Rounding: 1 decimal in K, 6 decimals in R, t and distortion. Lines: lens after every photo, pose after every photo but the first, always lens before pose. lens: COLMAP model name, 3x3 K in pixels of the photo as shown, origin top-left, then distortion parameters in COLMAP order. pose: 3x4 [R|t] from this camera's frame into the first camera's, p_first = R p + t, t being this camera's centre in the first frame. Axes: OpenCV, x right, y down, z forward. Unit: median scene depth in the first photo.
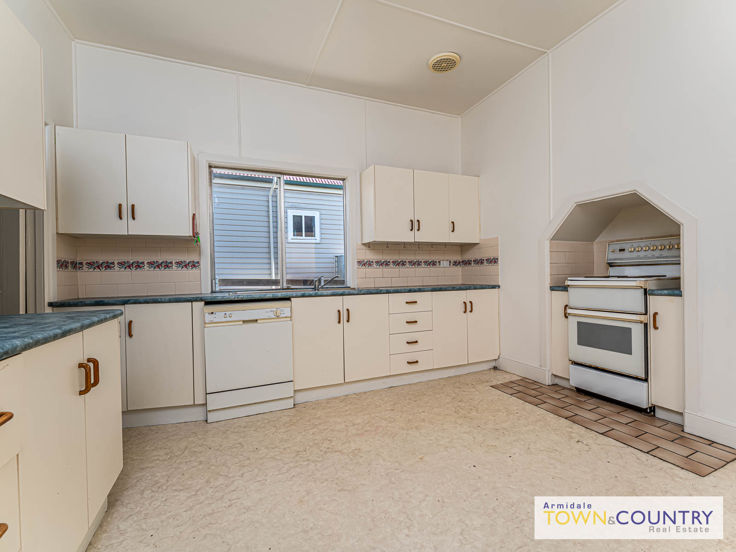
lens RADIAL K [[334.8, 0, 368.3], [0, 334.8, 272.4], [0, 0, 1]] dist [-0.002616, 0.000457]
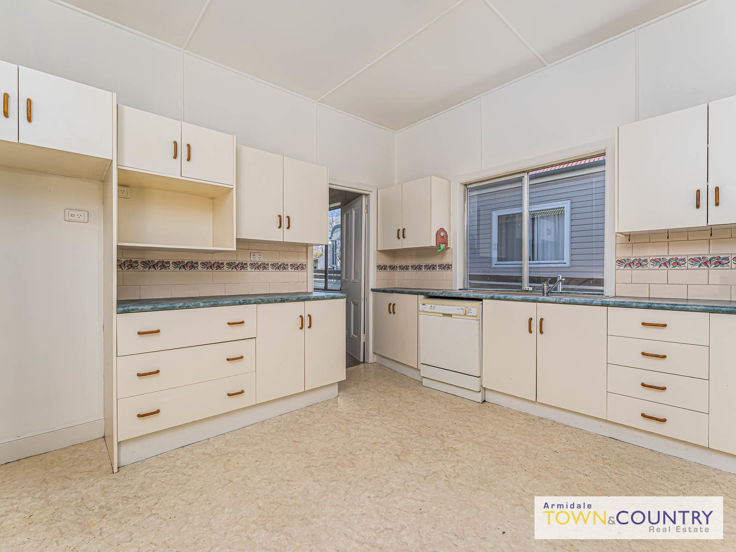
lens RADIAL K [[334.8, 0, 368.0], [0, 334.8, 278.8], [0, 0, 1]] dist [-0.002616, 0.000457]
pose [[0.330970, 0.029321, -0.943186, 0.672732], [-0.010151, 0.999570, 0.027512, -0.012235], [0.943587, 0.000469, 0.331125, 0.334171]]
